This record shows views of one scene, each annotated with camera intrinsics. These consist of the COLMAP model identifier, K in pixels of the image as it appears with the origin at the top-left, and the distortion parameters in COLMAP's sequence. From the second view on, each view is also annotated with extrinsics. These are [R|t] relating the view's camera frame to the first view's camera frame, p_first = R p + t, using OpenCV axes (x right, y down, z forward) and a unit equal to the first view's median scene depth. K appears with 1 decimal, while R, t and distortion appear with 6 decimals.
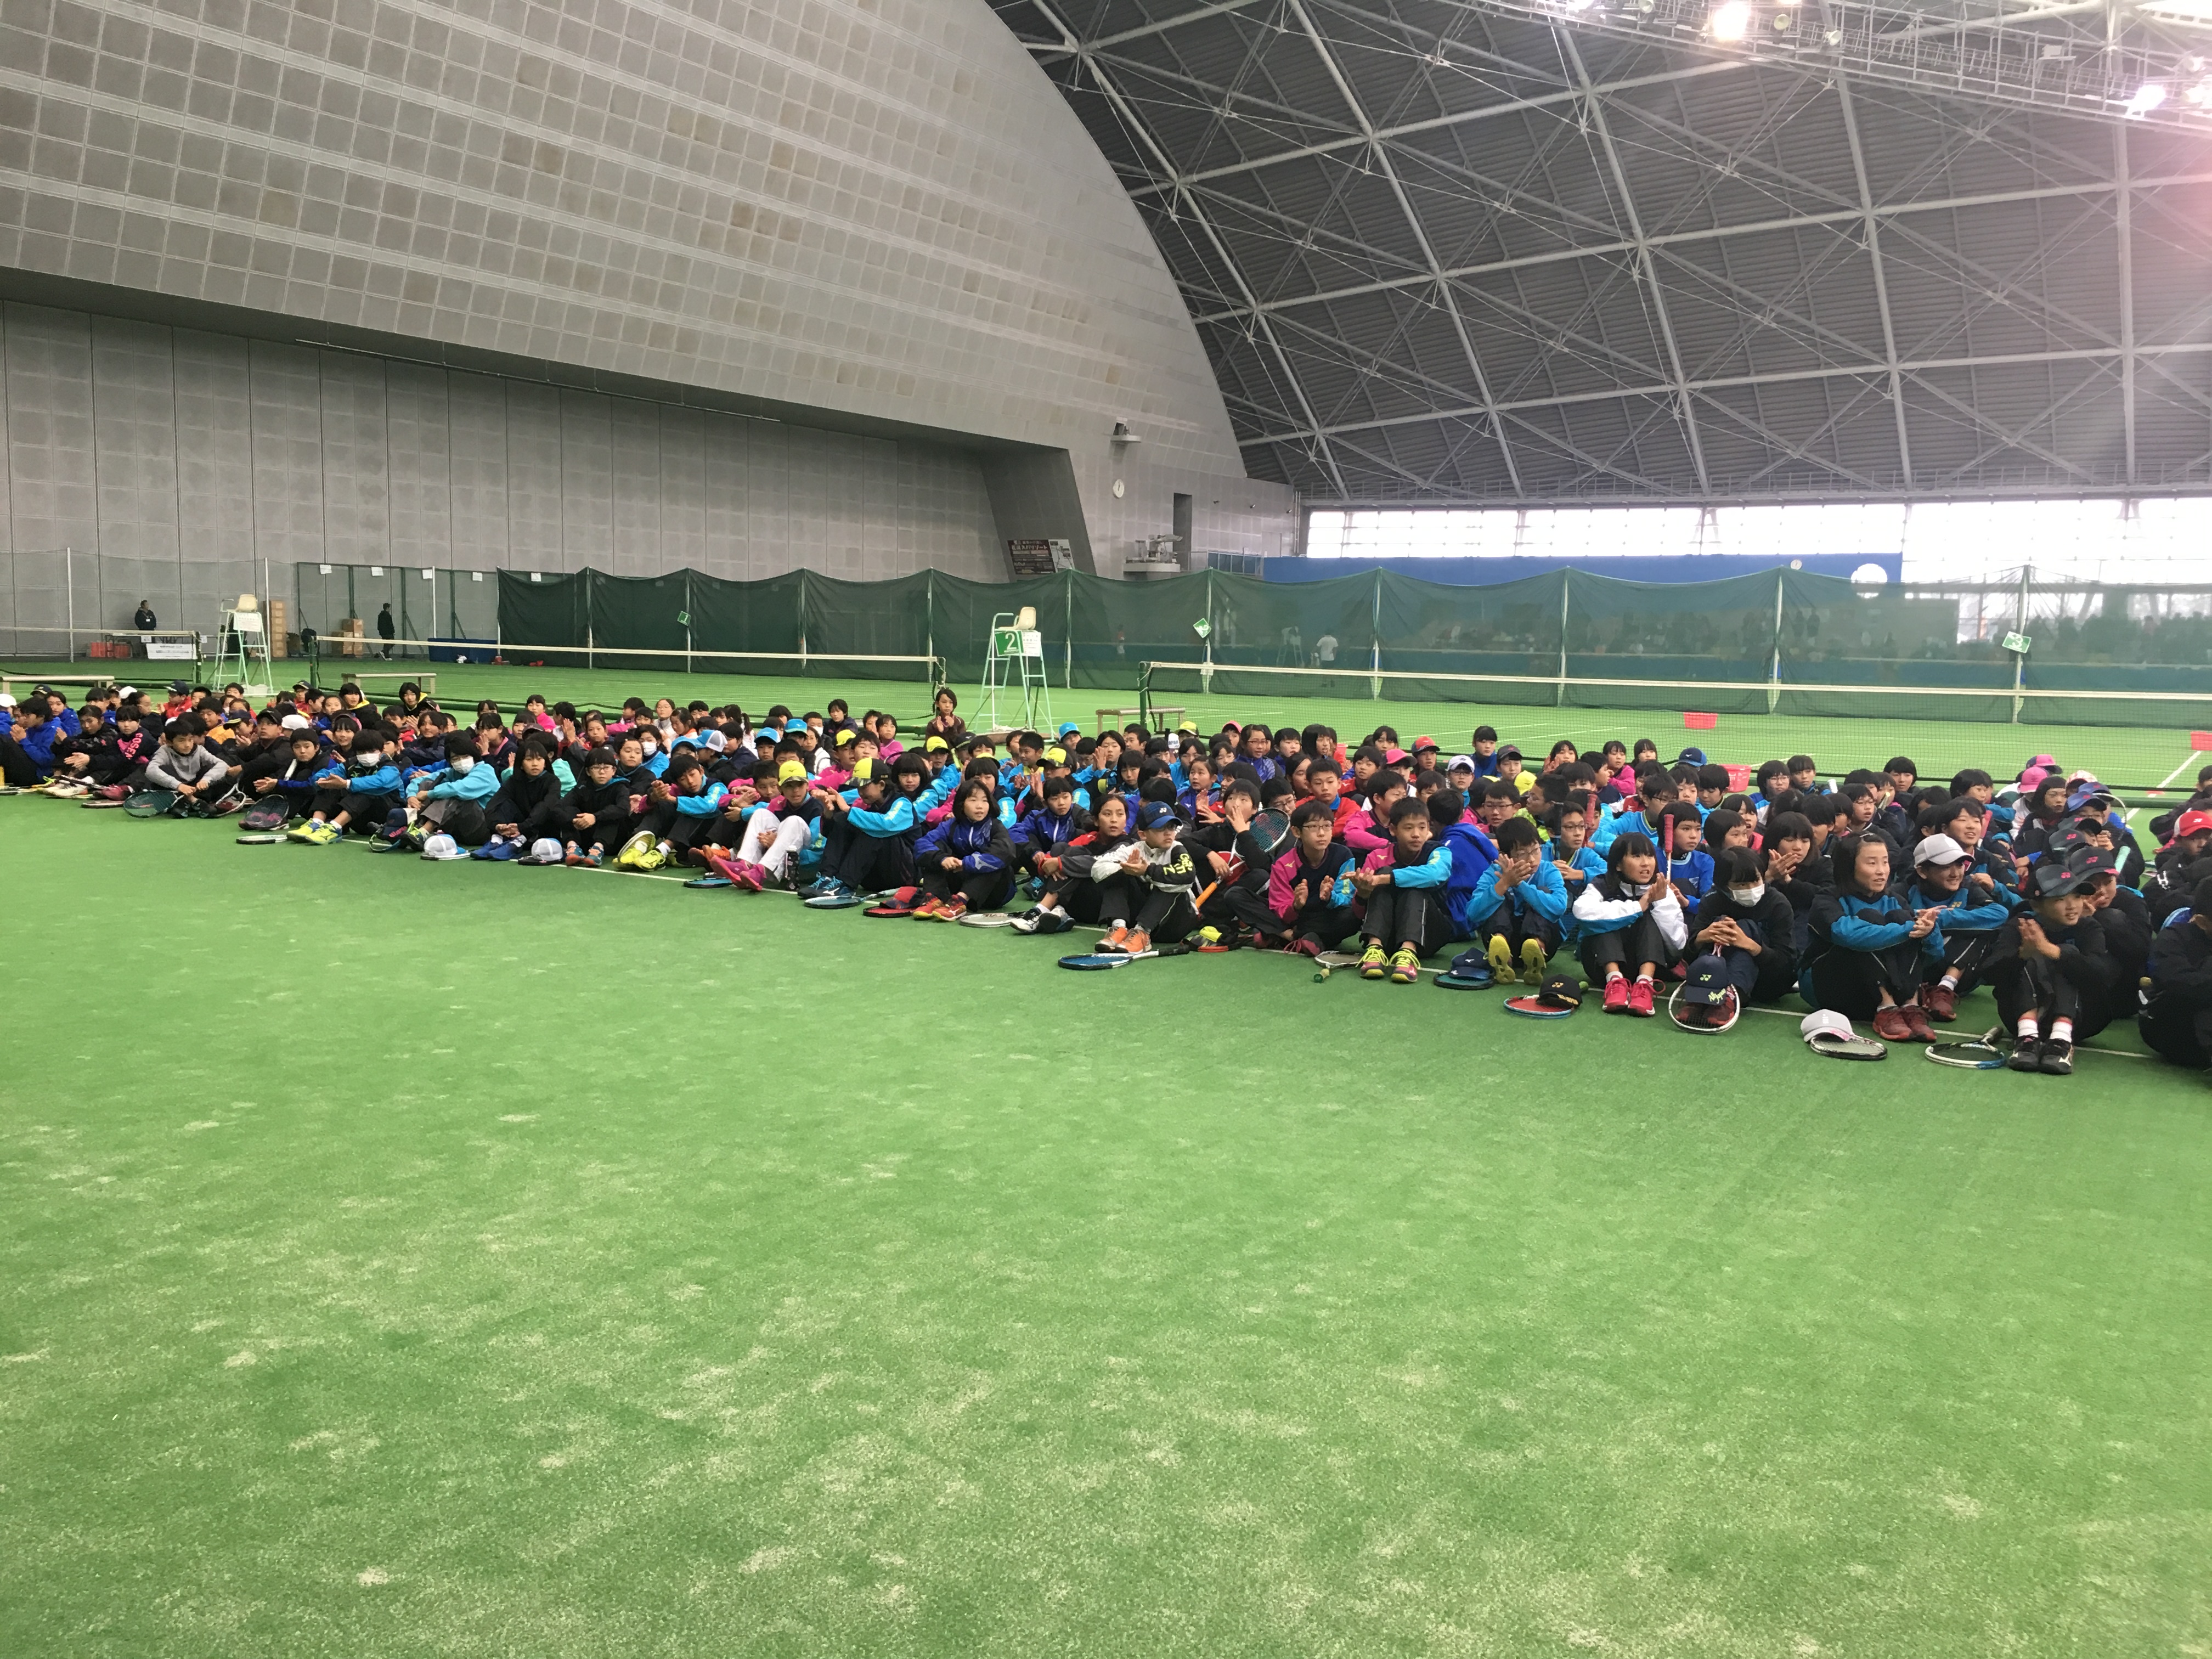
lens RADIAL K [[1845.1, 0, 1106.0], [0, 1845.1, 829.5], [0, 0, 1]] dist [0.090057, -0.123894]
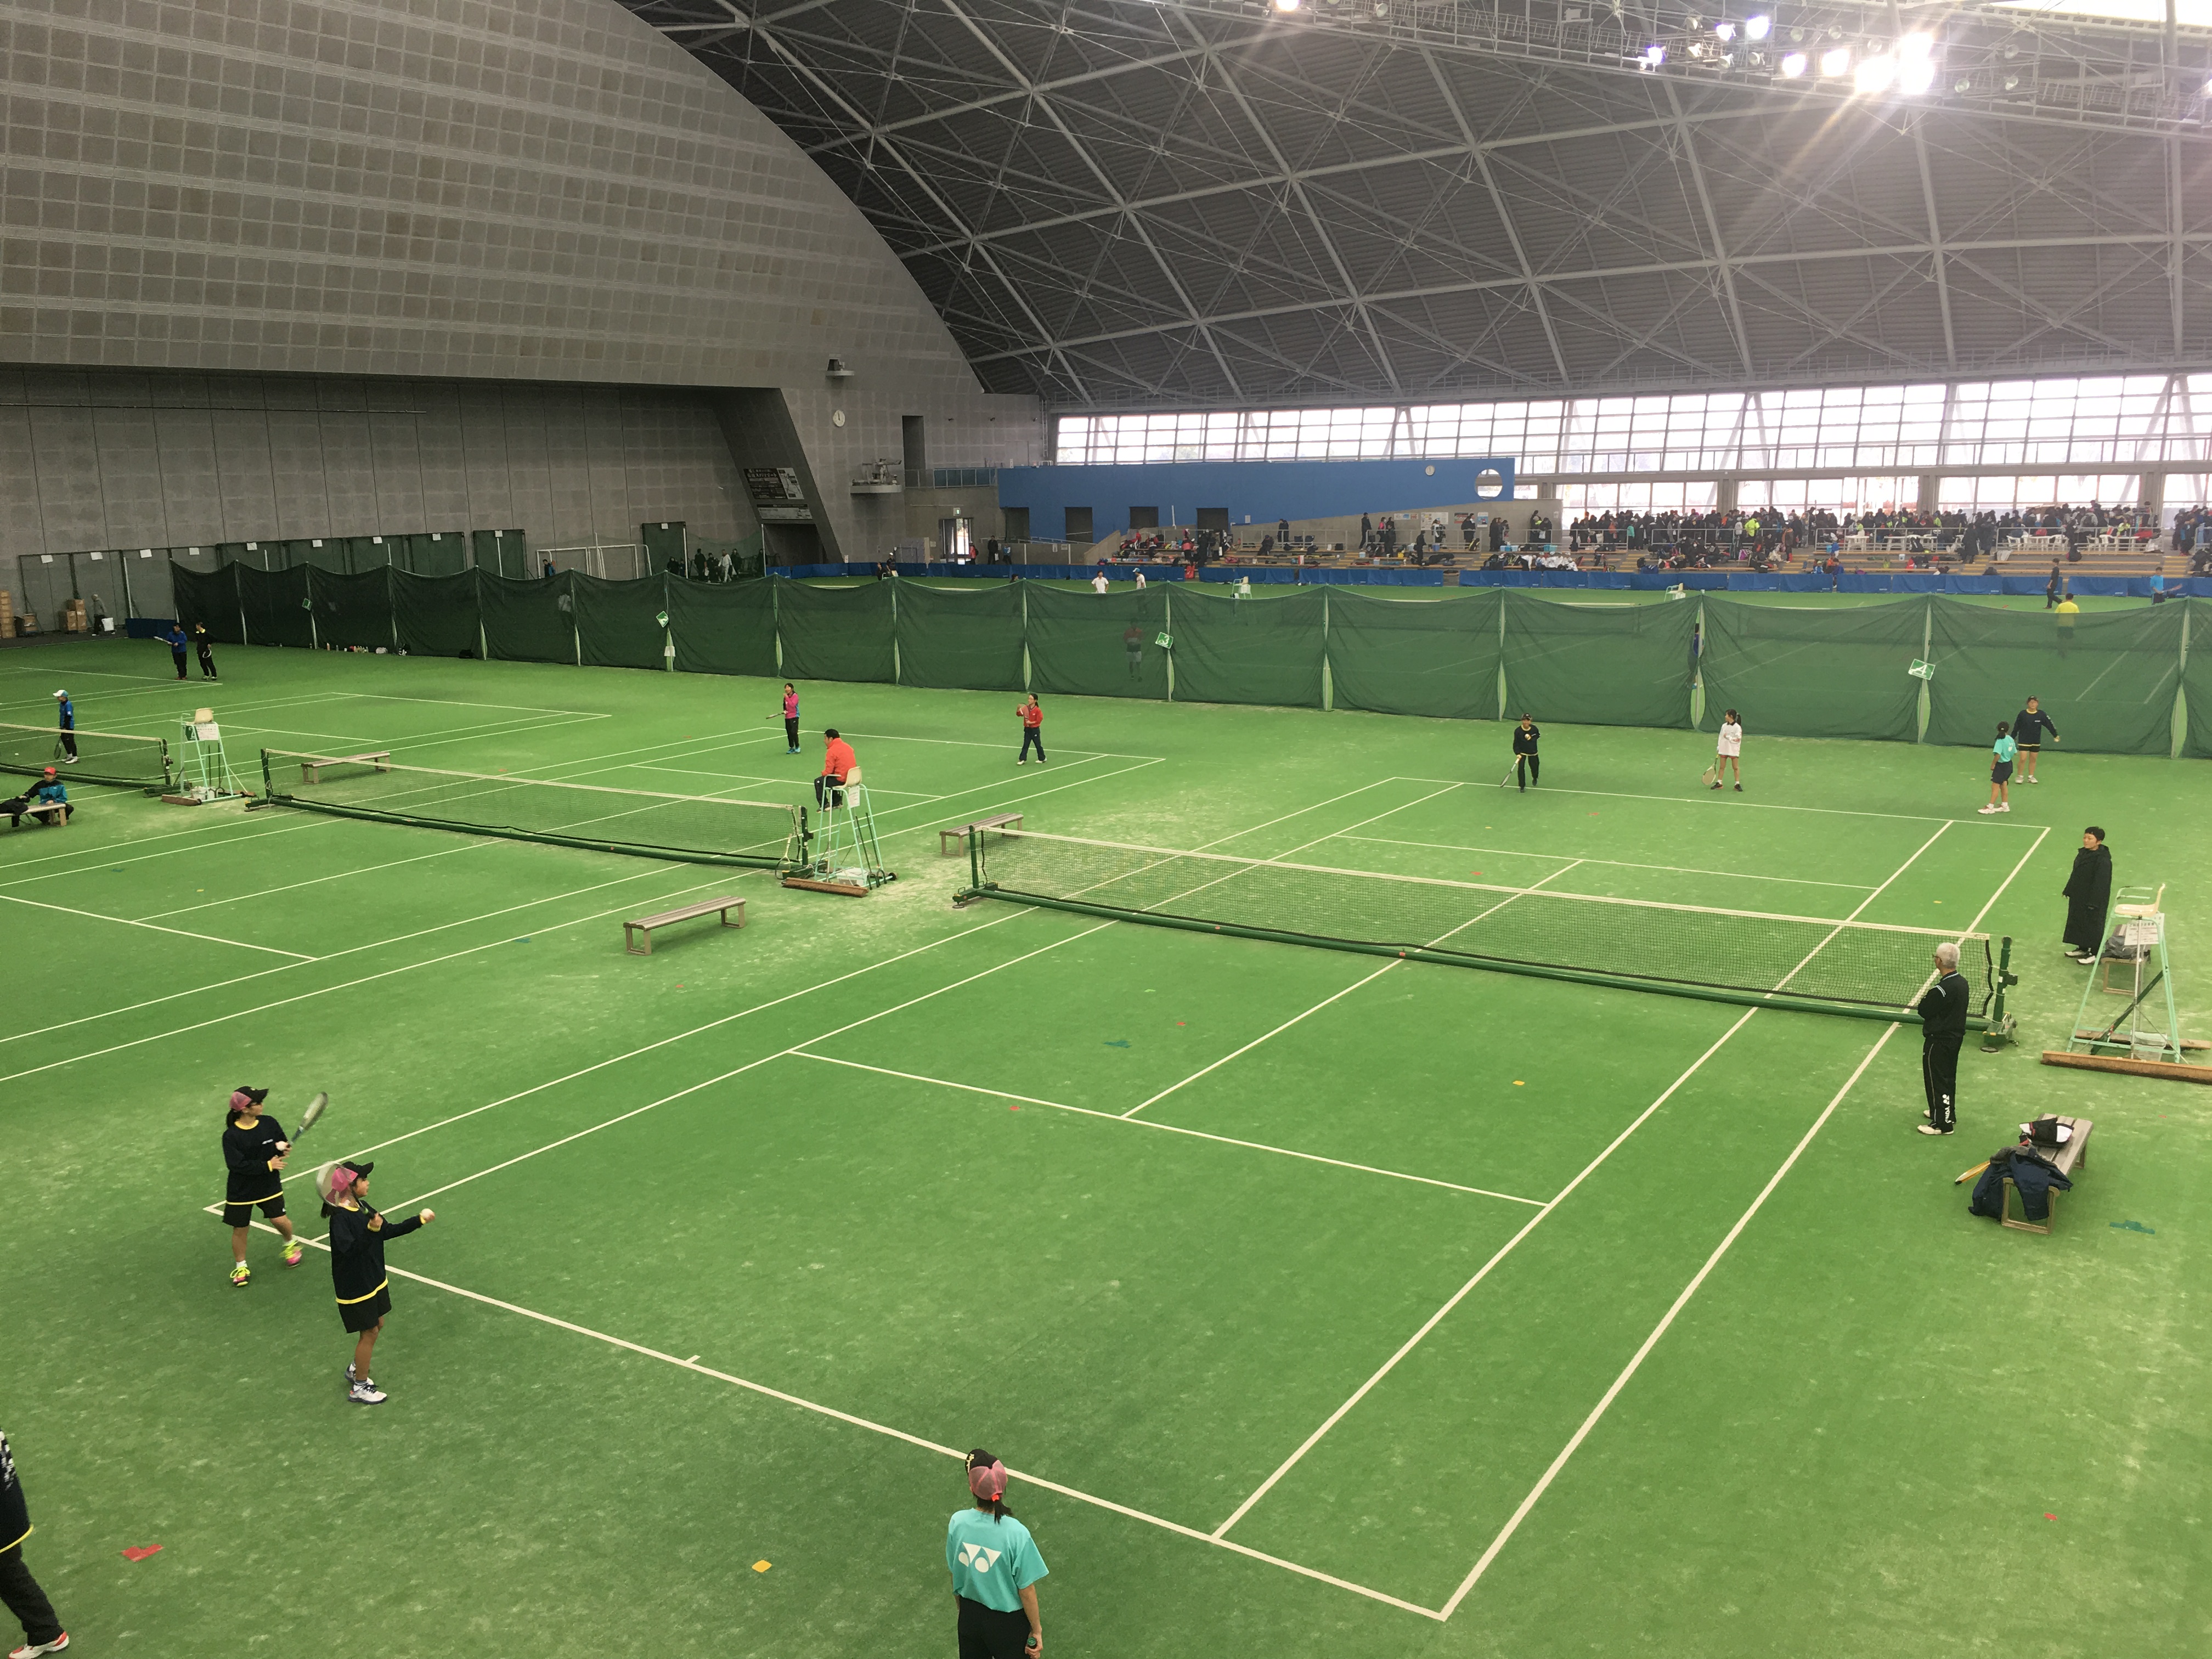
lens RADIAL K [[1845.1, 0, 1106.0], [0, 1845.1, 829.5], [0, 0, 1]] dist [0.090057, -0.123894]
pose [[0.999154, -0.039098, -0.012786, 0.192180], [0.040072, 0.995335, 0.087760, -0.034821], [0.009295, -0.088198, 0.996060, -0.137853]]
